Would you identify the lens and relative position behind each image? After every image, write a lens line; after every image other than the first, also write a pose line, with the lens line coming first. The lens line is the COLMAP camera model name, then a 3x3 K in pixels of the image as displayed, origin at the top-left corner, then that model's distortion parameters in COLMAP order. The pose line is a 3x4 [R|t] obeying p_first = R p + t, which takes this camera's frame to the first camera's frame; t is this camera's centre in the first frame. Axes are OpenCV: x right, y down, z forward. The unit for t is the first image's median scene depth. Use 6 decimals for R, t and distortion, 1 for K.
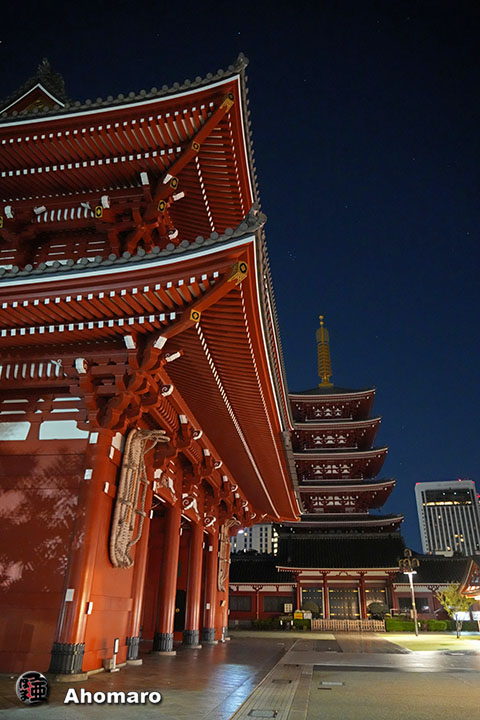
lens RADIAL K [[491.7, 0, 240.0], [0, 491.7, 360.0], [0, 0, 1]] dist [-0.045988, 0.000986]
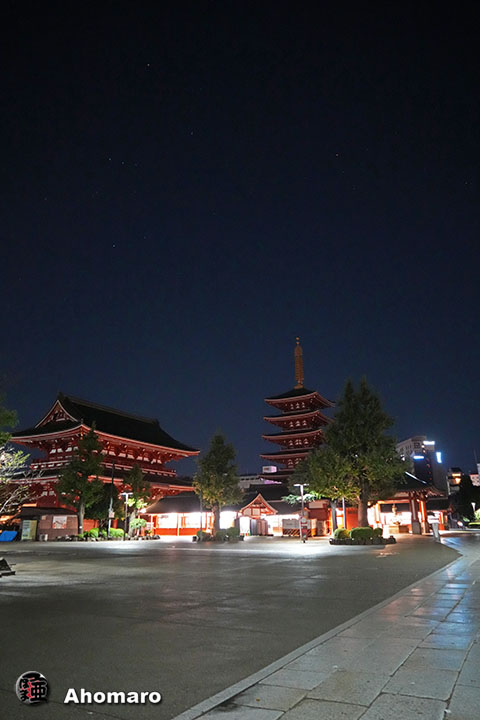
lens RADIAL K [[479.7, 0, 240.6], [0, 479.7, 379.3], [0, 0, 1]] dist [-0.000564, 0.000727]
pose [[0.938521, -0.123233, -0.322477, 0.460209], [0.178565, 0.972740, 0.147957, -0.214634], [0.295453, -0.196444, 0.934942, -0.440282]]
